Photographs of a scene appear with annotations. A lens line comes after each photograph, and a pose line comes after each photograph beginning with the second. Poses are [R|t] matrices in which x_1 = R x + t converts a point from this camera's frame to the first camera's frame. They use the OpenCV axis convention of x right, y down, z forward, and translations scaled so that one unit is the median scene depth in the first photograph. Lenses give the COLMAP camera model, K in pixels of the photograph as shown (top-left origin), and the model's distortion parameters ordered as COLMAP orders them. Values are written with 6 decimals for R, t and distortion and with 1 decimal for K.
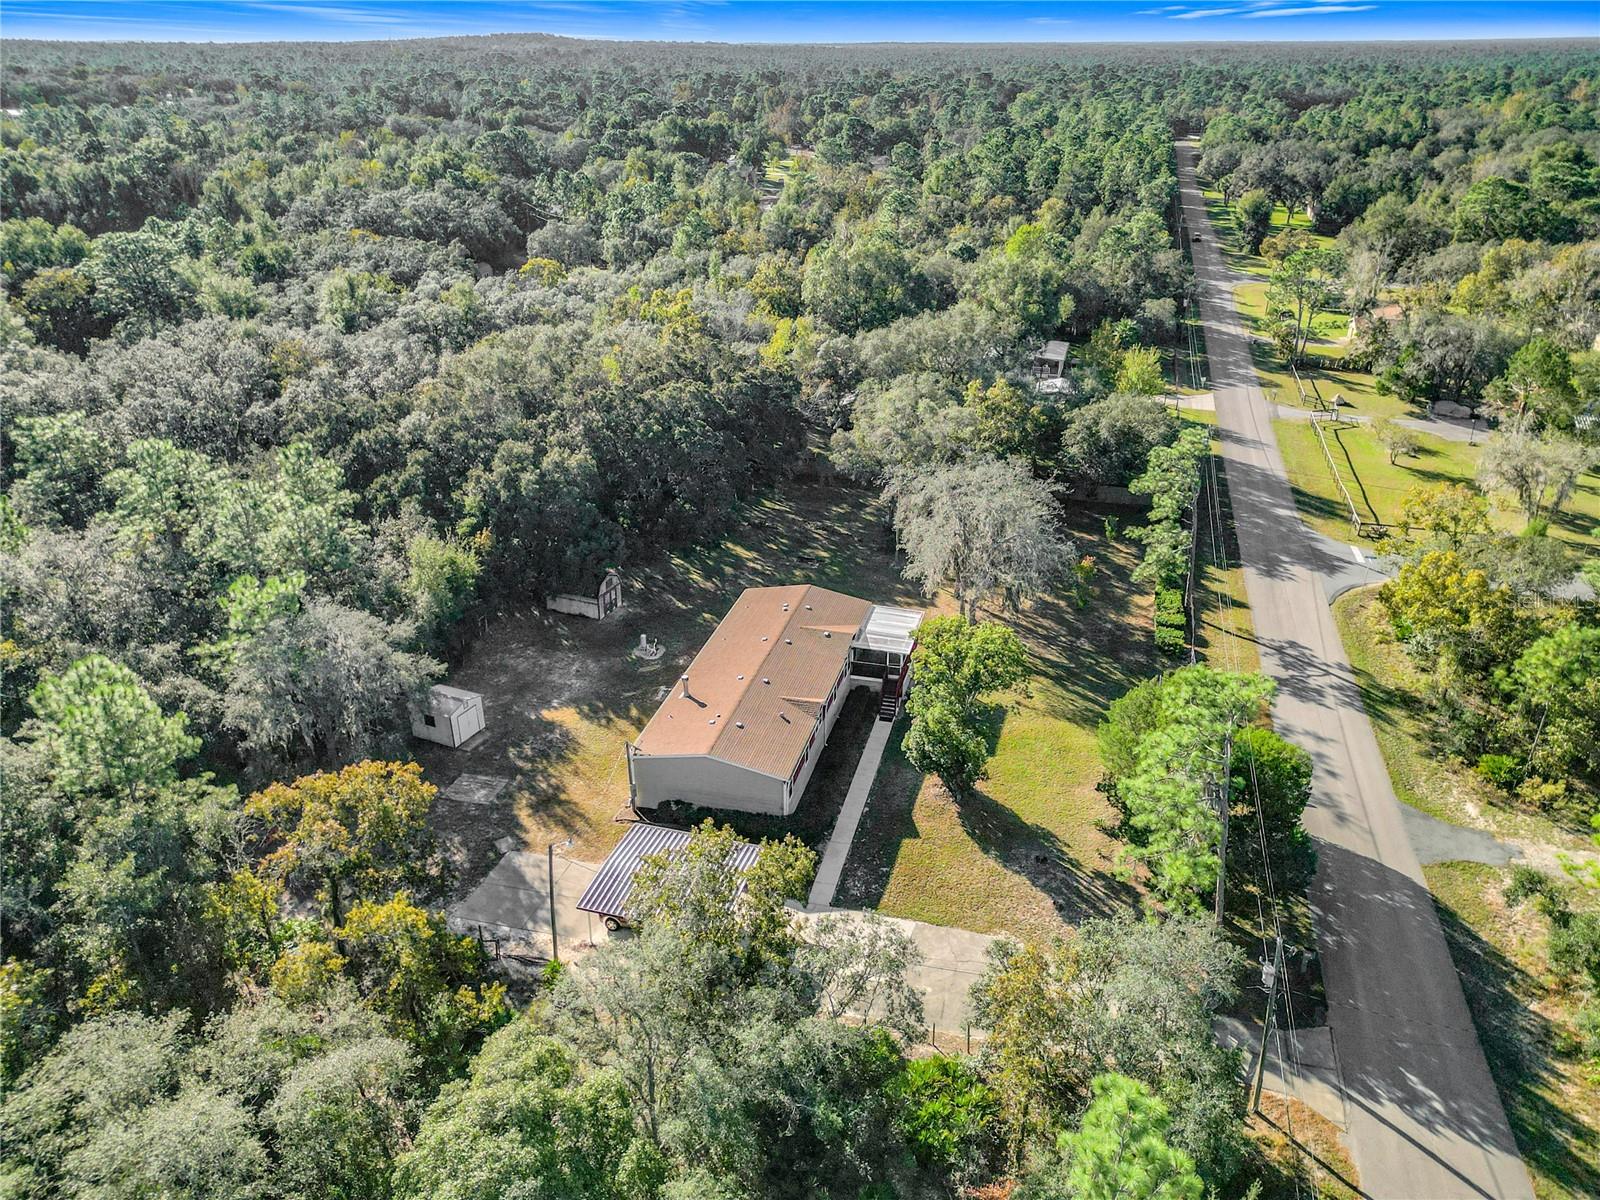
lens RADIAL K [[1151.0, 0, 802.6], [0, 1151.0, 588.7], [0, 0, 1]] dist [0.068537, -0.064755]
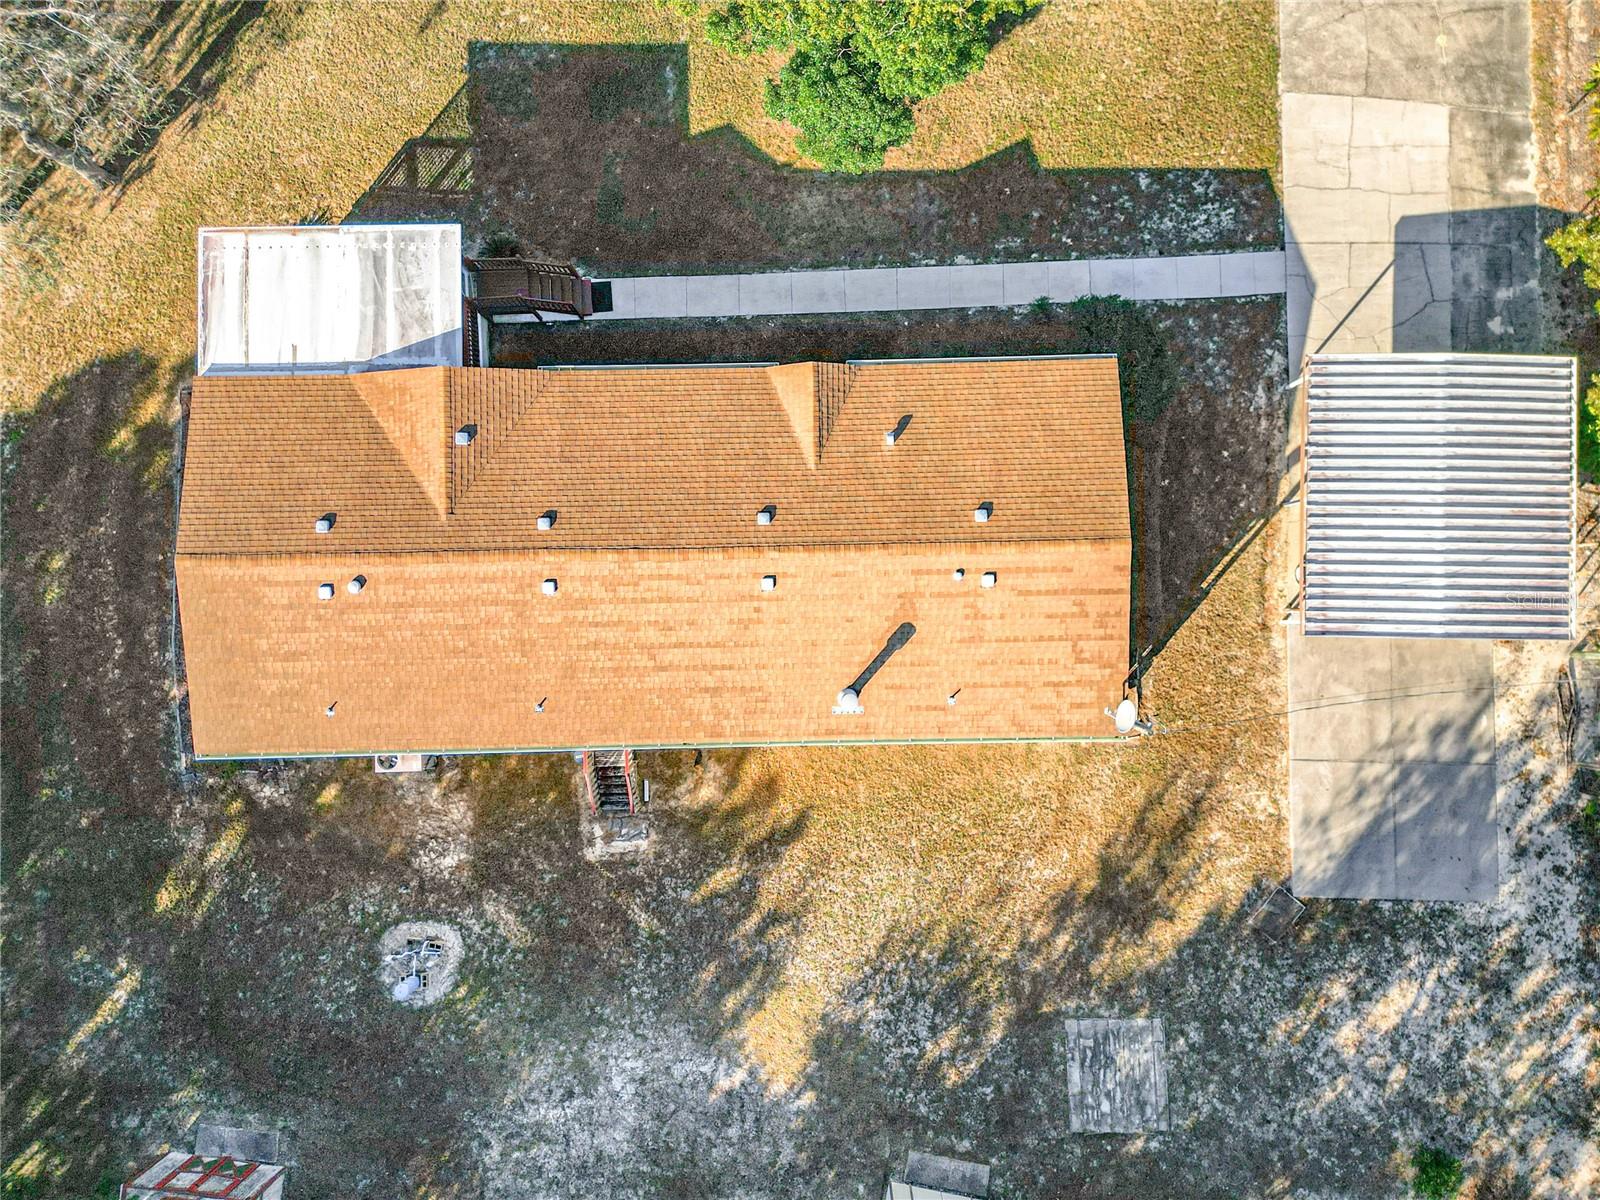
lens RADIAL K [[1149.1, 0, 800.0], [0, 1149.1, 600.0], [0, 0, 1]] dist [0.070814, -0.067538]
pose [[-0.274376, -0.960686, 0.042435, -0.055520], [0.412179, -0.077622, 0.907790, -0.191077], [-0.868807, 0.266567, 0.417272, 0.577972]]
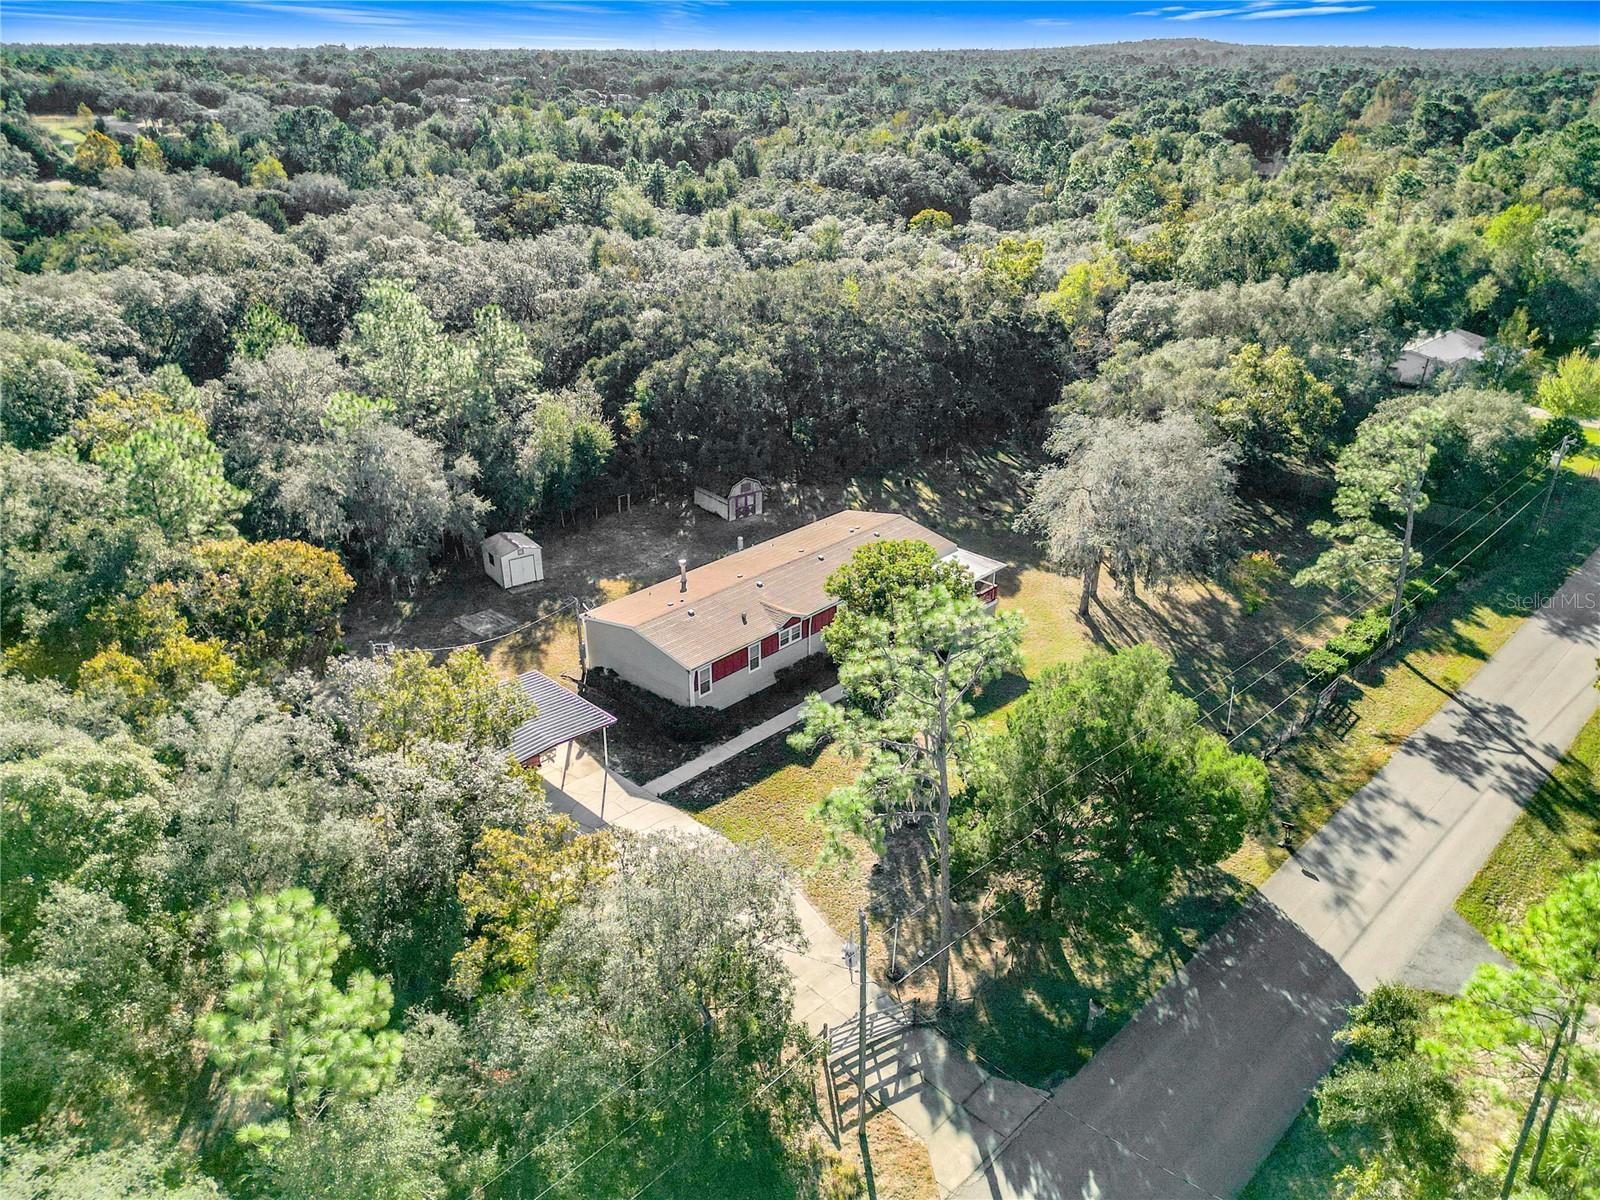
lens RADIAL K [[1151.0, 0, 802.6], [0, 1151.0, 588.7], [0, 0, 1]] dist [0.068537, -0.064755]
pose [[0.877256, 0.199168, -0.436754, 0.287636], [-0.201731, 0.978580, 0.041057, 0.026703], [0.435577, 0.052089, 0.898643, 0.114356]]
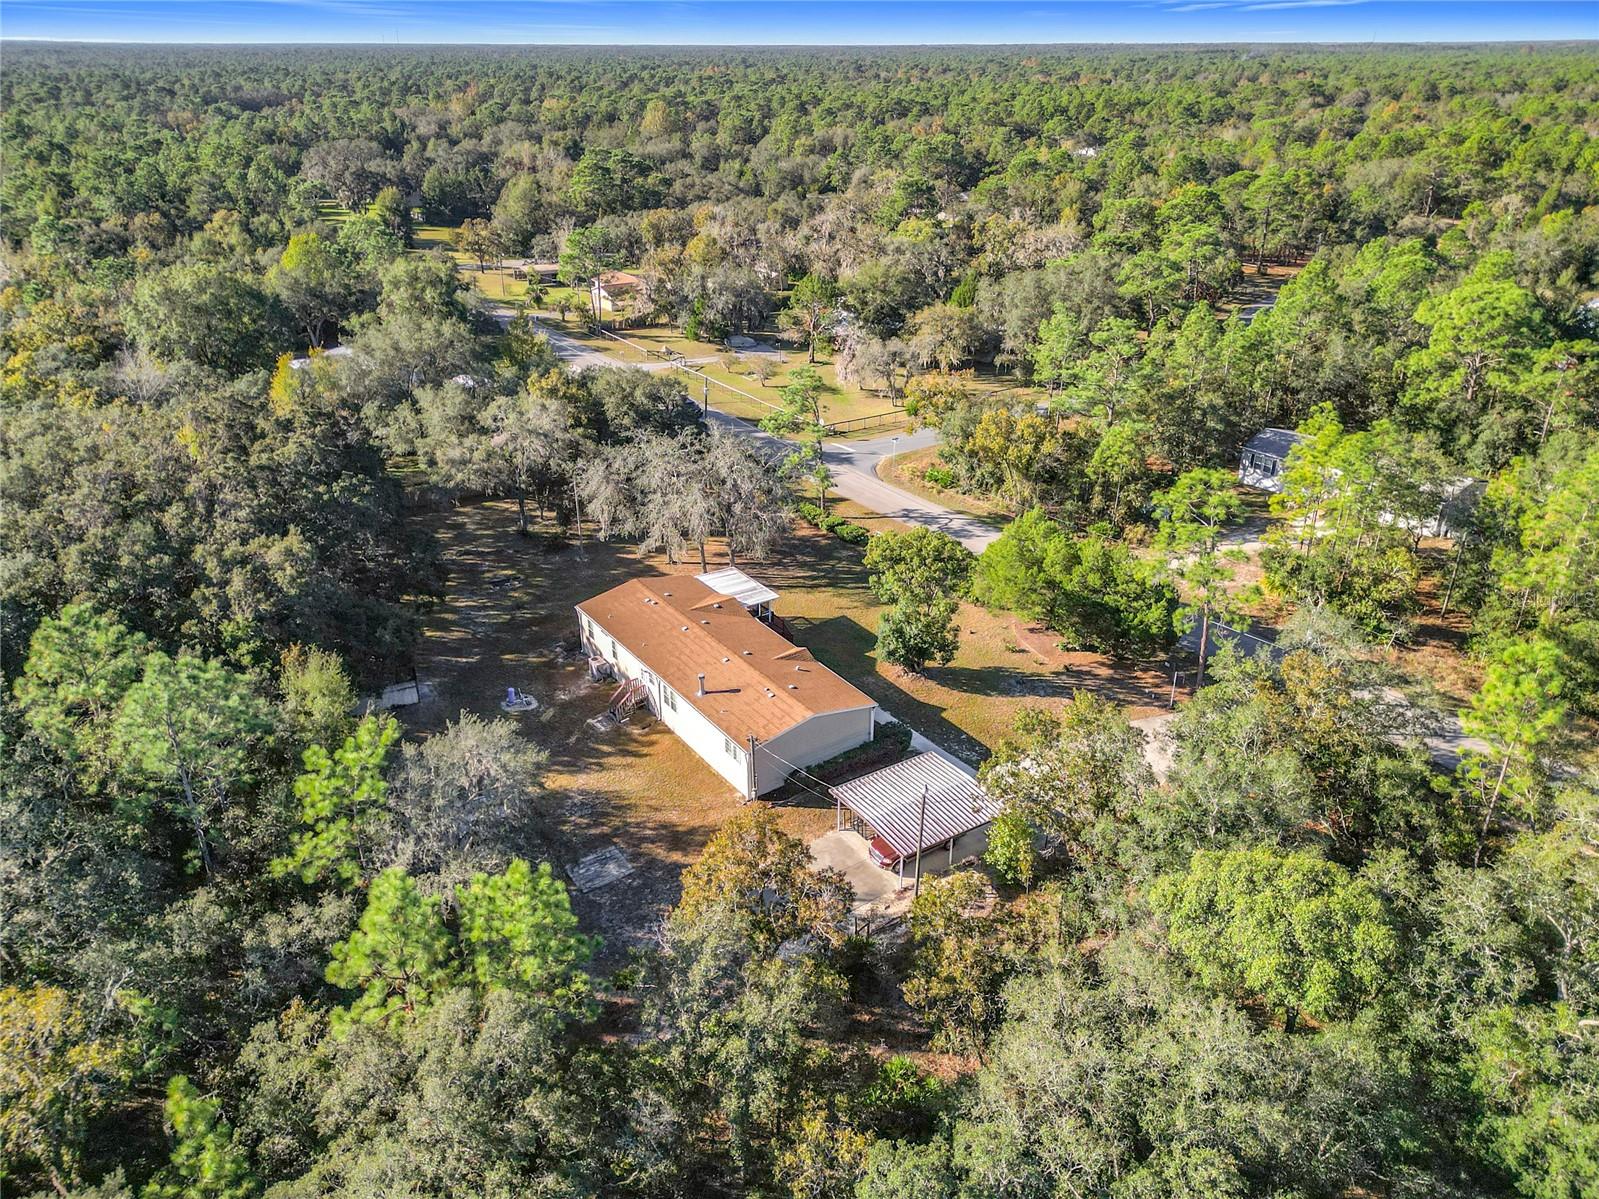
lens RADIAL K [[1127.0, 0, 793.5], [0, 1127.0, 599.6], [0, 0, 1]] dist [0.057952, -0.056880]
pose [[0.655168, -0.326336, 0.681366, -0.479510], [0.316328, 0.937525, 0.144856, -0.070732], [-0.686070, 0.120630, 0.717465, 0.155396]]
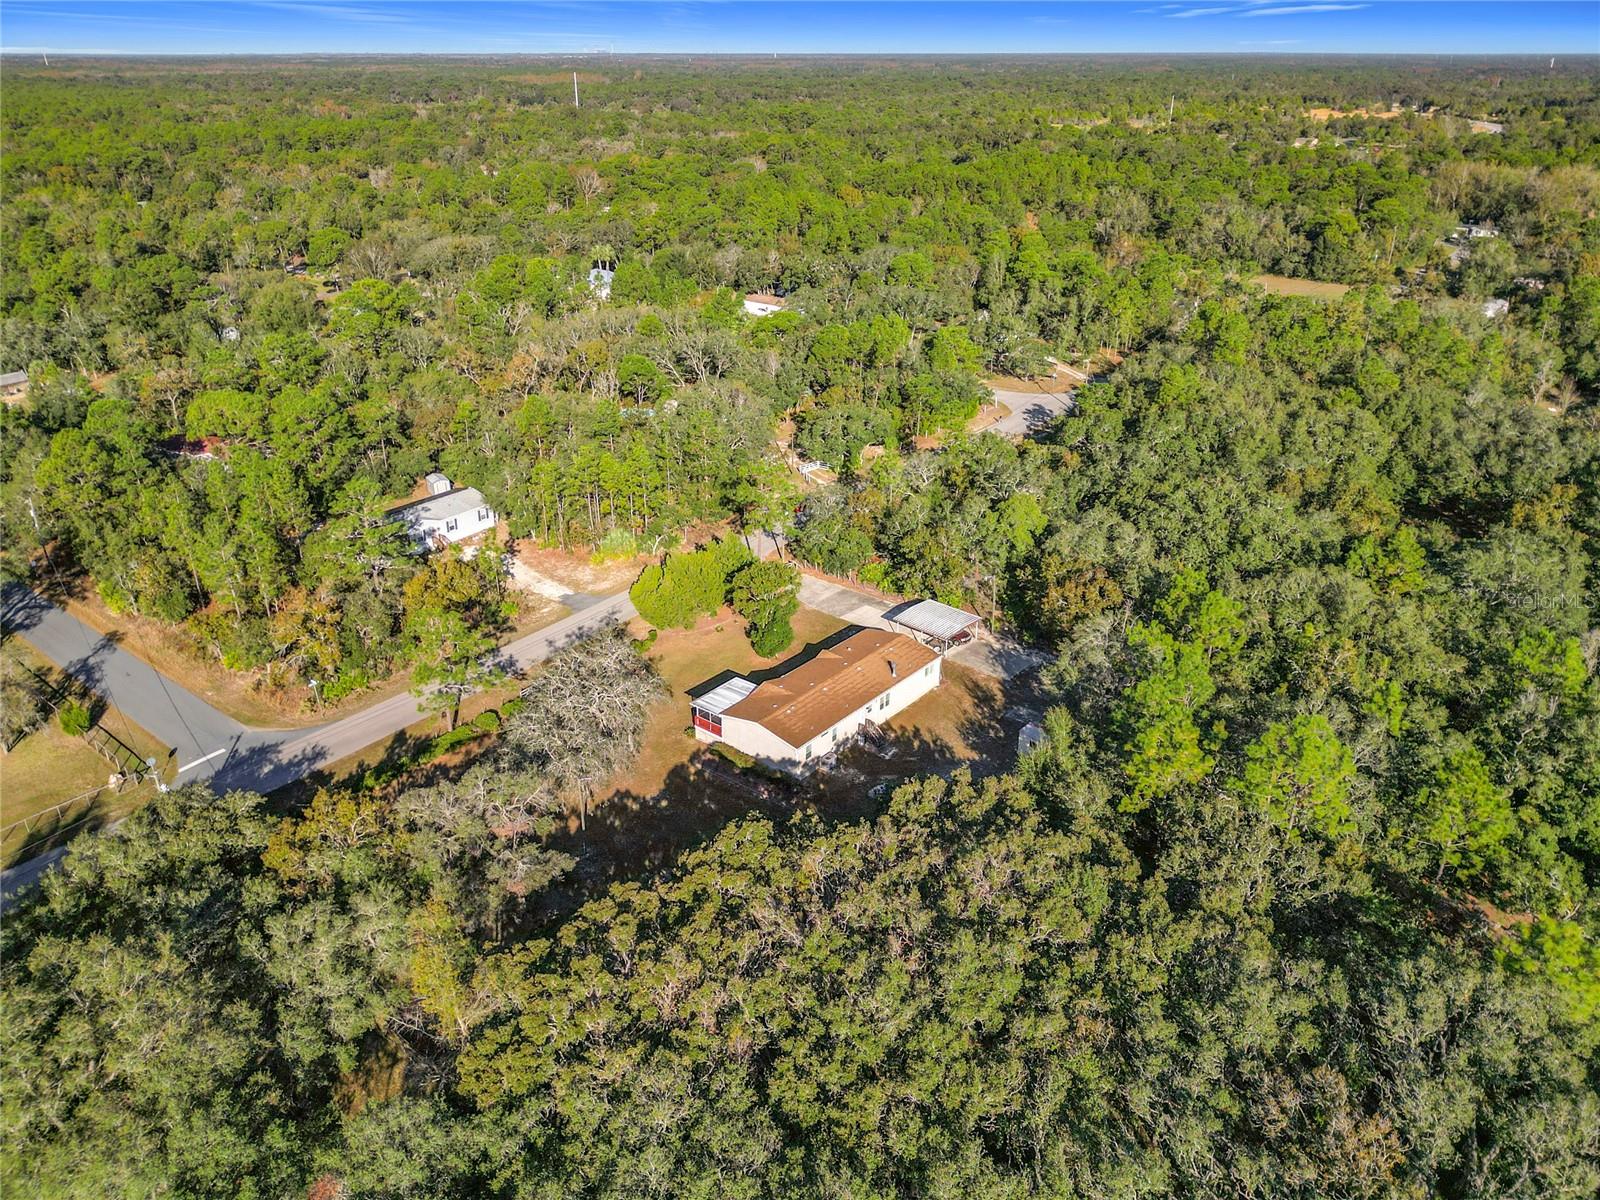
lens RADIAL K [[1127.7, 0, 794.0], [0, 1127.7, 600.1], [0, 0, 1]] dist [0.057952, -0.056880]
pose [[-0.904927, -0.173712, 0.388498, -0.387232], [0.185808, 0.660009, 0.727917, -0.780434], [-0.382860, 0.730899, -0.564983, 1.278986]]
